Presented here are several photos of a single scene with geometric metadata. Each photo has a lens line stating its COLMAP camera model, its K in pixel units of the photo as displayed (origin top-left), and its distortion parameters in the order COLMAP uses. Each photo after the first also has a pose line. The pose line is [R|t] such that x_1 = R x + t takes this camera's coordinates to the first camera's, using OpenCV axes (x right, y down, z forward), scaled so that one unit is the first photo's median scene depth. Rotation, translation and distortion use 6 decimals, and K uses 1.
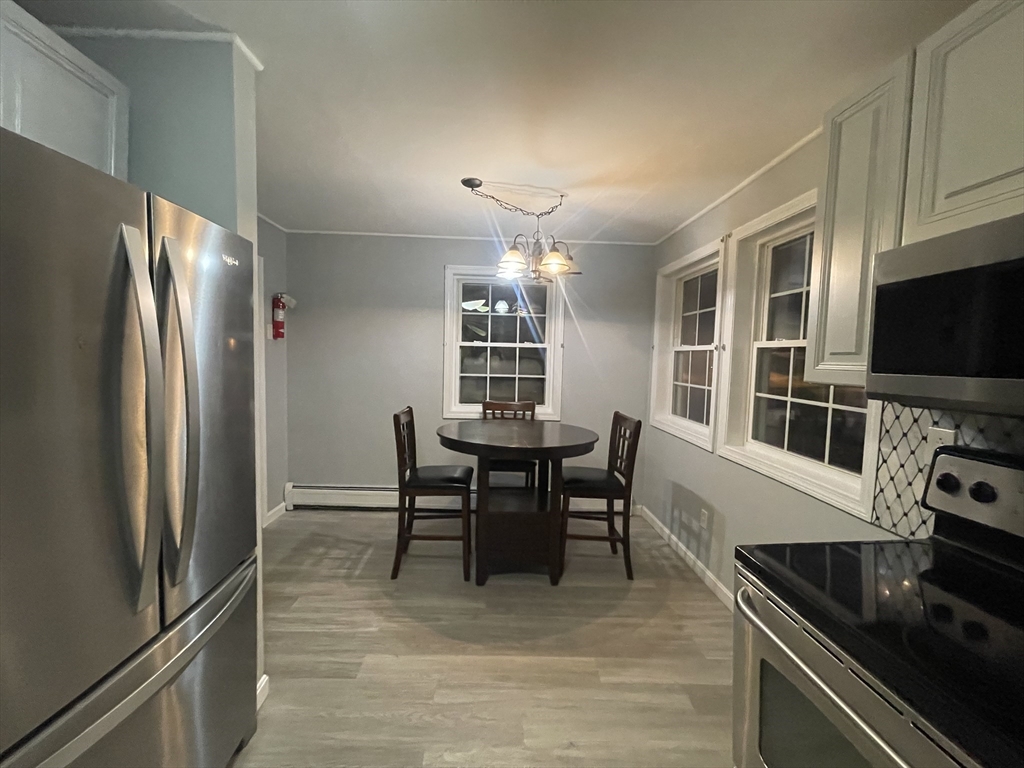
lens RADIAL K [[415.0, 0, 501.1], [0, 415.0, 381.8], [0, 0, 1]] dist [-0.018357, 0.013962]
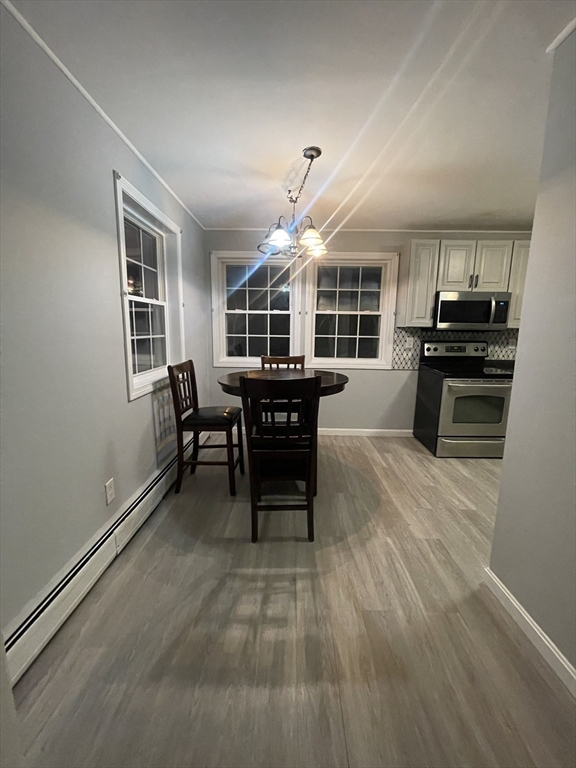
lens RADIAL K [[309.2, 0, 285.4], [0, 309.2, 378.1], [0, 0, 1]] dist [-0.013157, 0.000372]
pose [[0.044367, -0.182481, 0.982208, -0.934649], [0.055109, 0.982126, 0.179977, -0.049321], [-0.997494, 0.046144, 0.053630, 1.015298]]
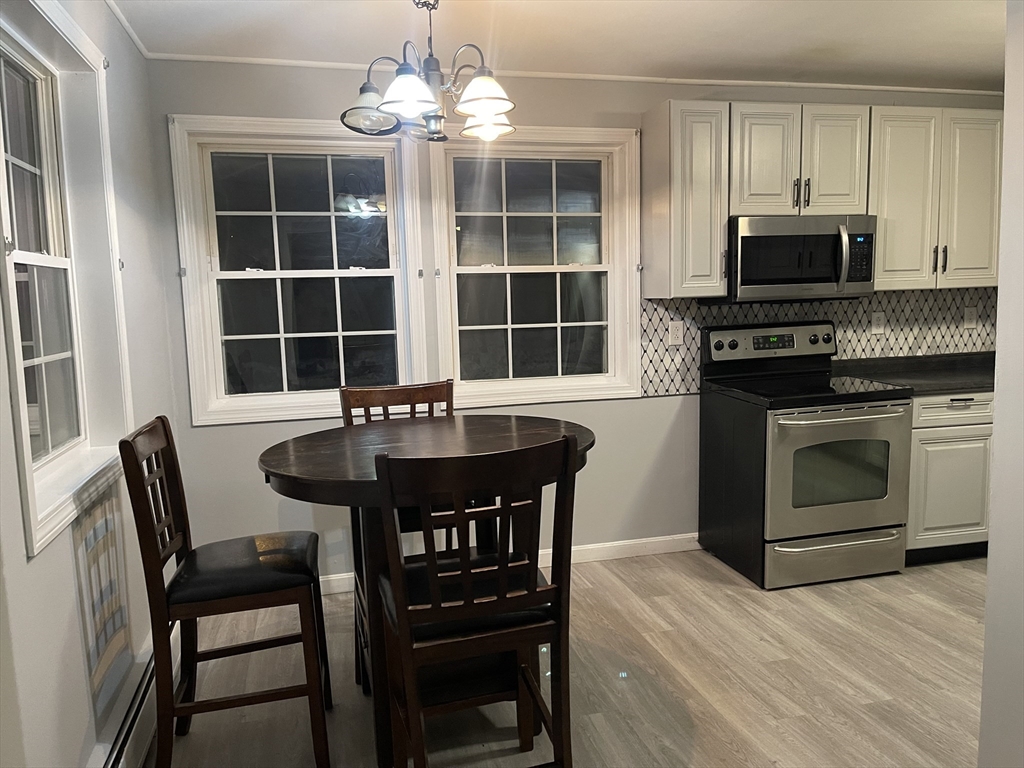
lens RADIAL K [[771.7, 0, 512.0], [0, 771.7, 384.0], [0, 0, 1]] dist [0.022790, -0.004098]
pose [[-0.228905, -0.129735, 0.964765, -0.917003], [0.087104, 0.984374, 0.153039, -0.086793], [-0.969544, 0.119066, -0.214028, 1.176861]]
